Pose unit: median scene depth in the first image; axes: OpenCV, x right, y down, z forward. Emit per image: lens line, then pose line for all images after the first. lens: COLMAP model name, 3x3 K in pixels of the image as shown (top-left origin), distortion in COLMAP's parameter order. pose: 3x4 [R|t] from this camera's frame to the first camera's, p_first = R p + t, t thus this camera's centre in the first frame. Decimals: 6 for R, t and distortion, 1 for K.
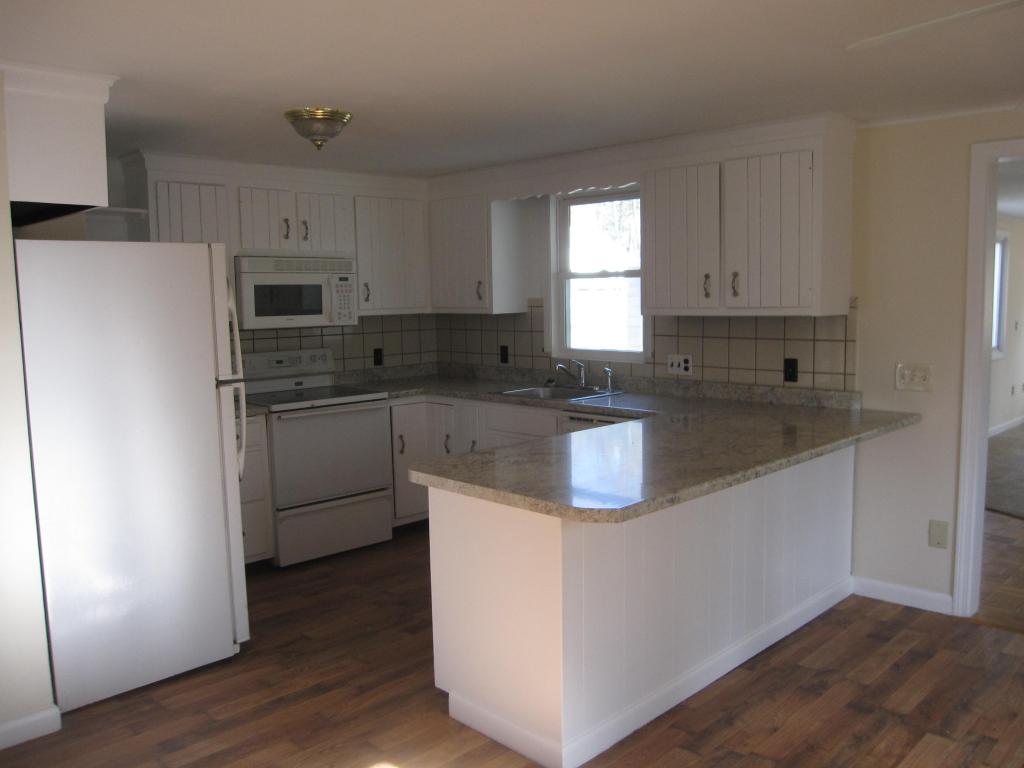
lens RADIAL K [[842.1, 0, 516.1], [0, 842.1, 381.9], [0, 0, 1]] dist [-0.092365, 0.065862]
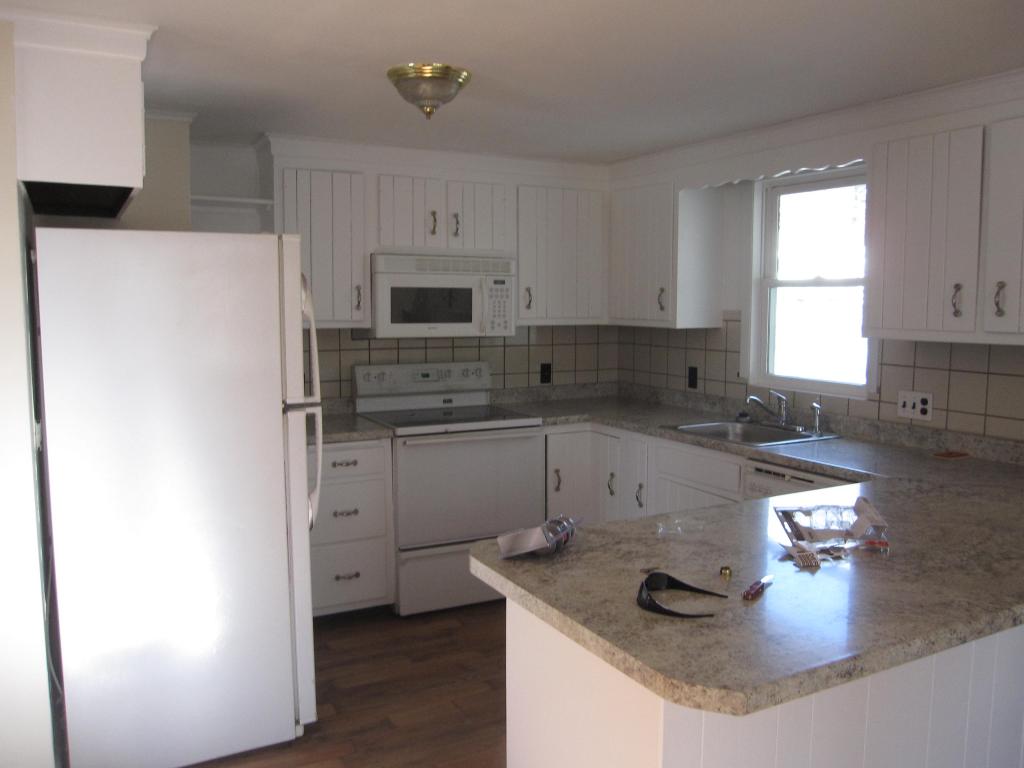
lens RADIAL K [[842.1, 0, 520.2], [0, 842.1, 385.5], [0, 0, 1]] dist [-0.092365, 0.065862]
pose [[0.960673, 0.047816, -0.273534, 0.061114], [-0.048529, 0.998813, 0.004164, -0.025223], [0.273409, 0.009274, 0.961853, 0.207401]]
